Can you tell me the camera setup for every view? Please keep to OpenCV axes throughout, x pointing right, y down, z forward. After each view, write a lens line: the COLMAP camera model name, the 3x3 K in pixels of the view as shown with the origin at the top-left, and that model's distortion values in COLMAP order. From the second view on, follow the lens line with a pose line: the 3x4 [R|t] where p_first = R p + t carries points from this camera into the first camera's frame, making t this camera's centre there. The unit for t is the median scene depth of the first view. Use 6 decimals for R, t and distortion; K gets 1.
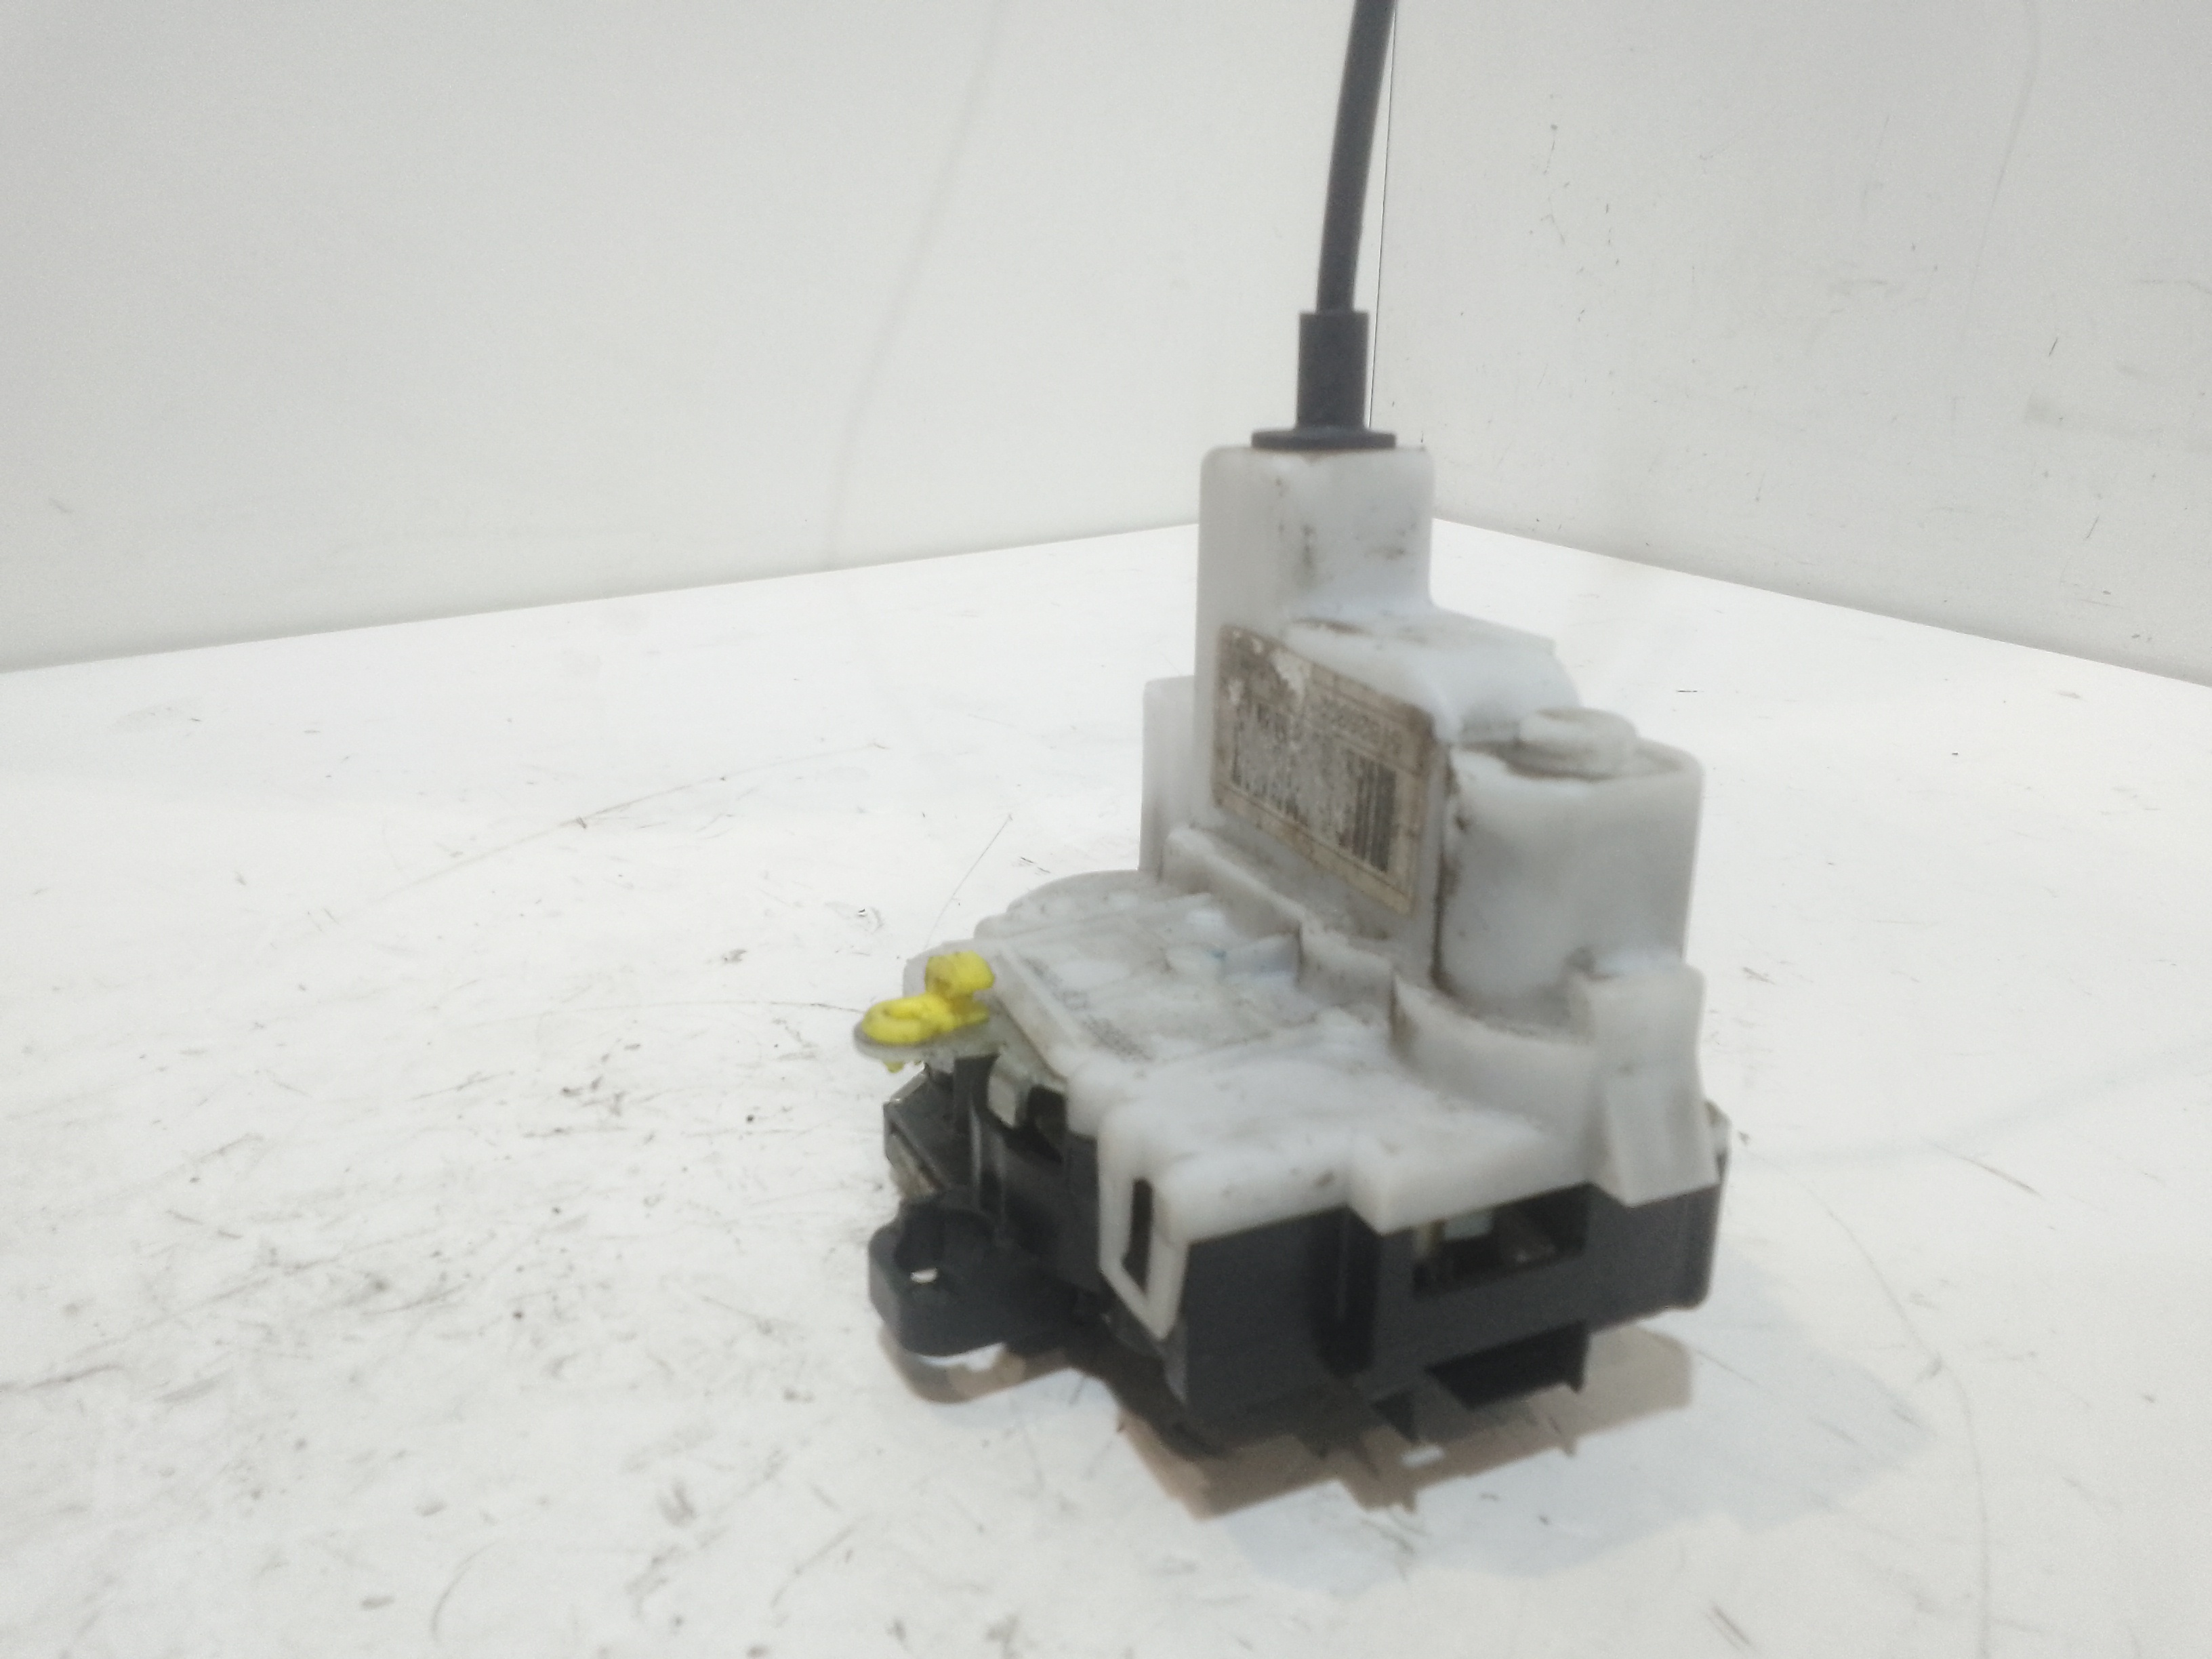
lens RADIAL K [[1705.5, 0, 1111.0], [0, 1705.5, 851.3], [0, 0, 1]] dist [0.067137, -0.114843]
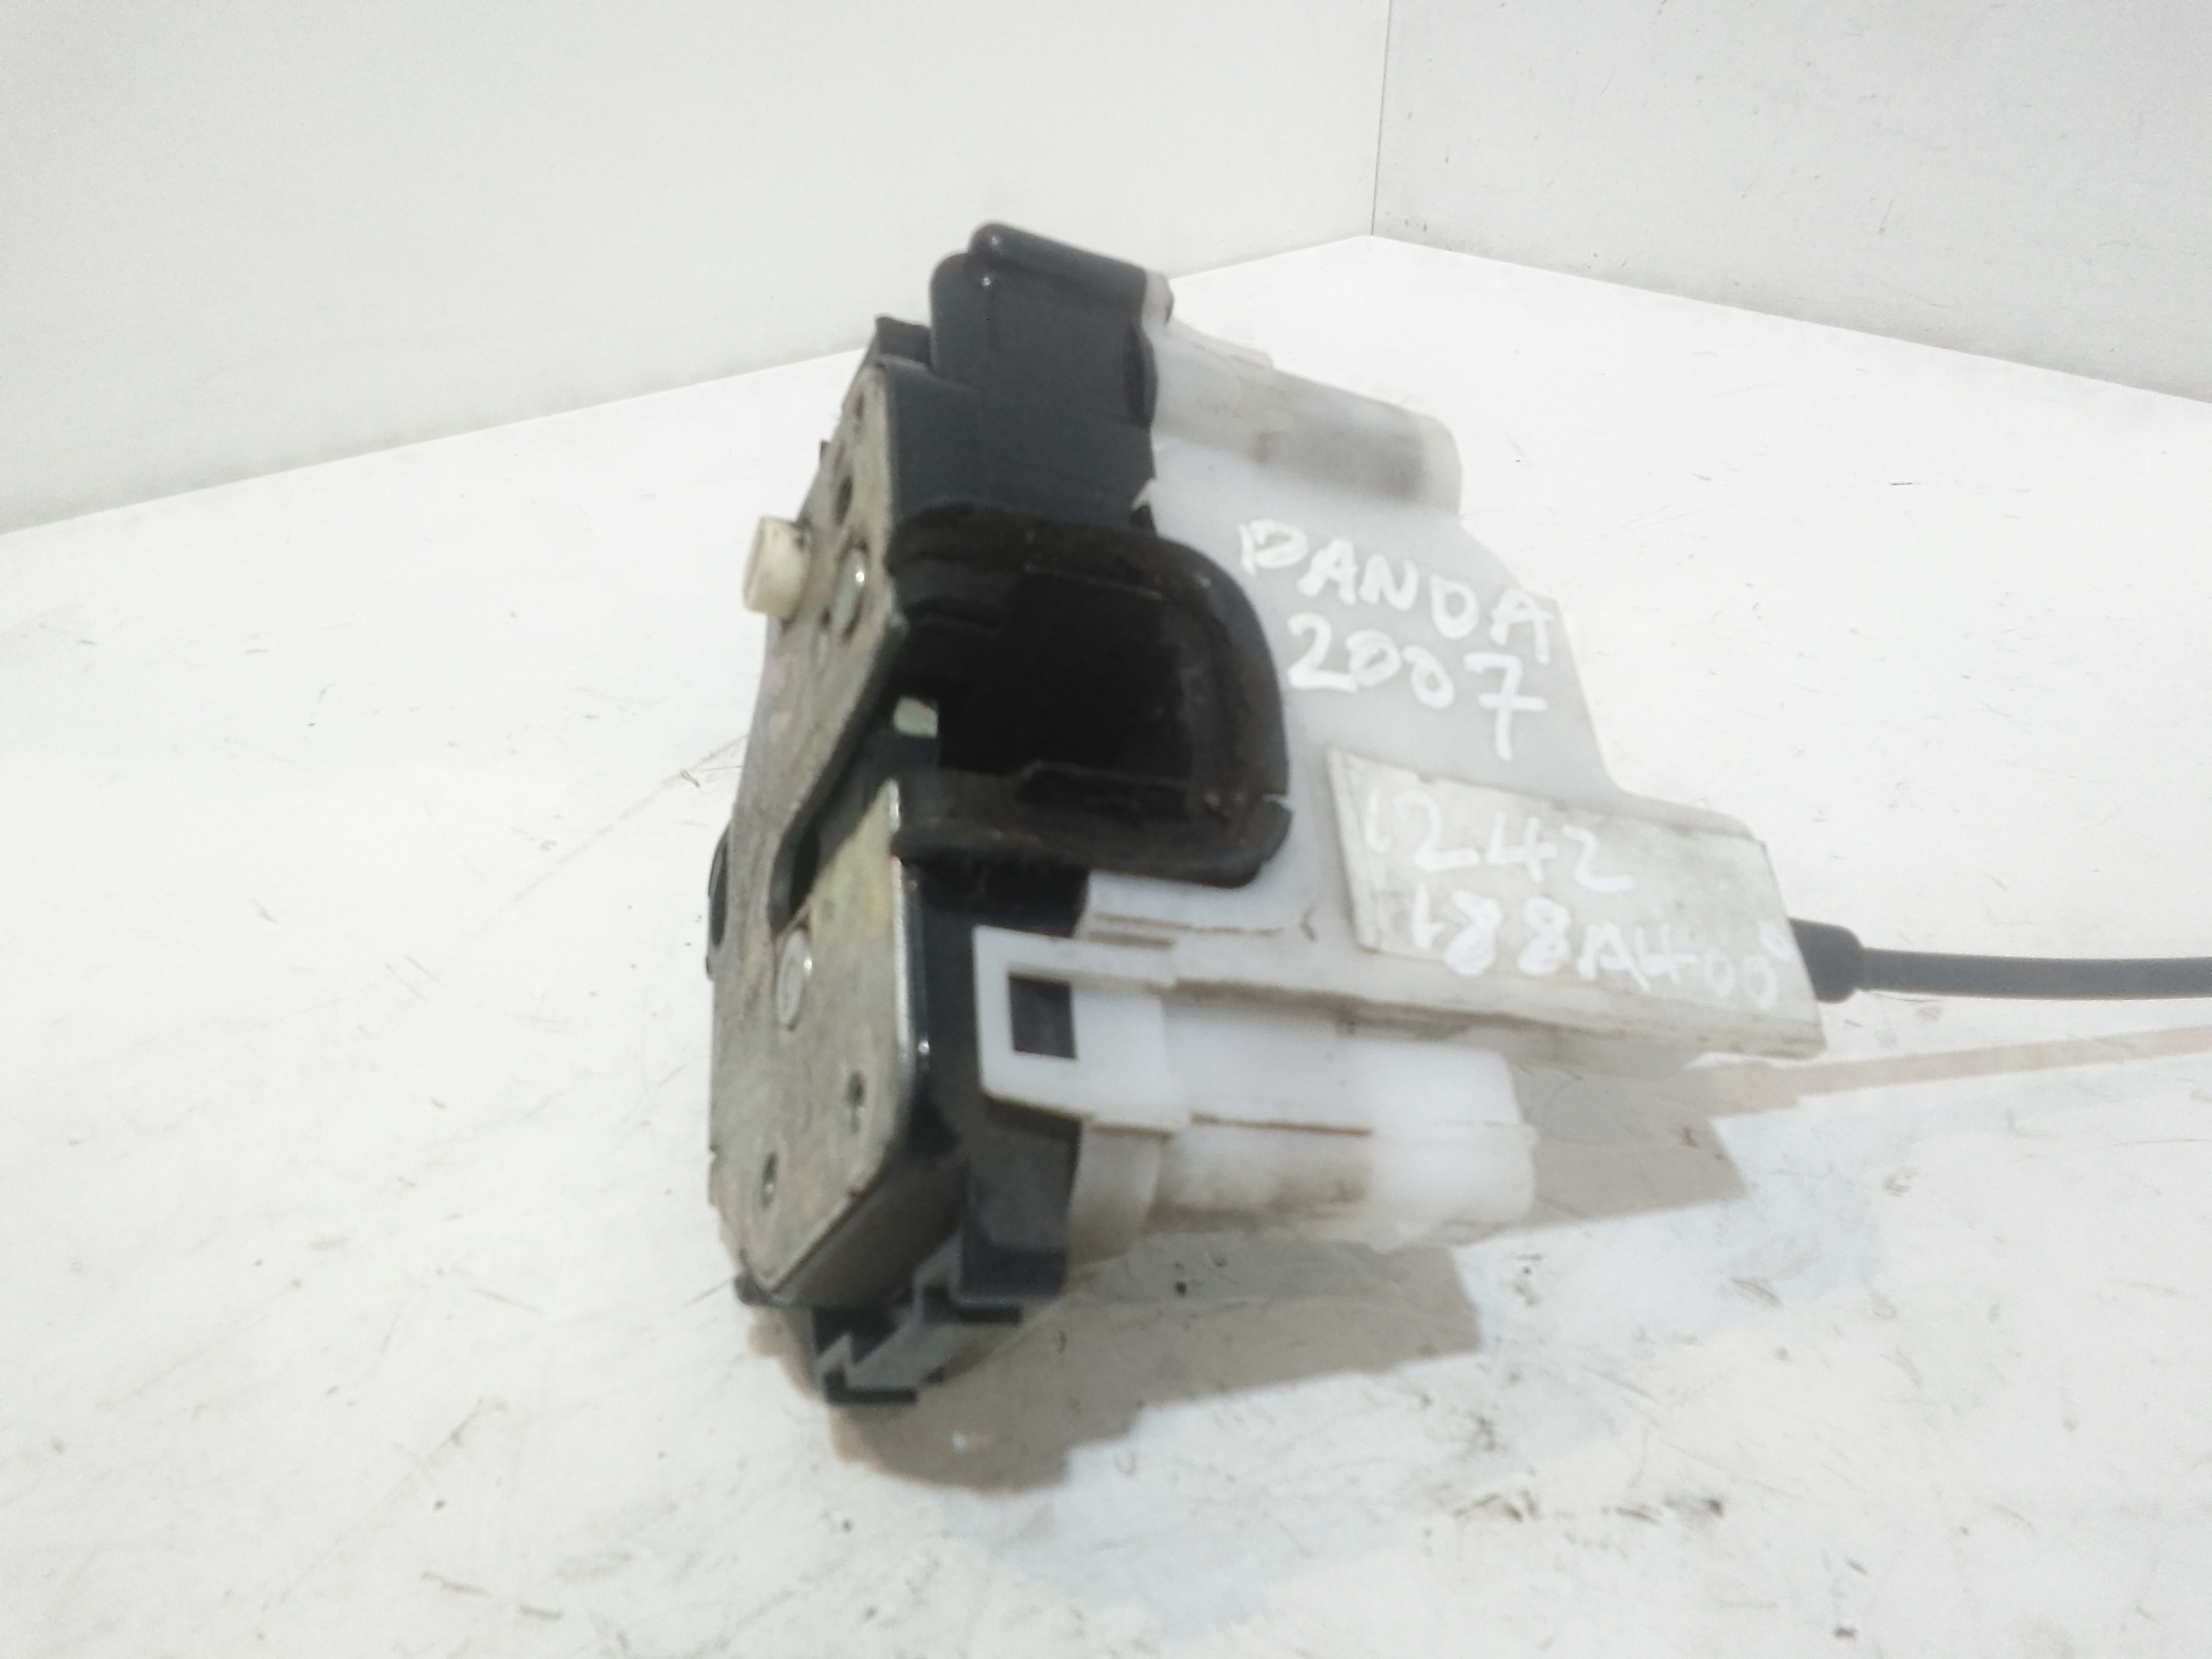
lens RADIAL K [[1714.4, 0, 1106.0], [0, 1714.4, 829.5], [0, 0, 1]] dist [0.078804, -0.127290]
pose [[0.990390, -0.076067, 0.115503, -0.382344], [0.057347, 0.985848, 0.157529, -0.185173], [-0.125852, -0.149392, 0.980736, 0.392768]]
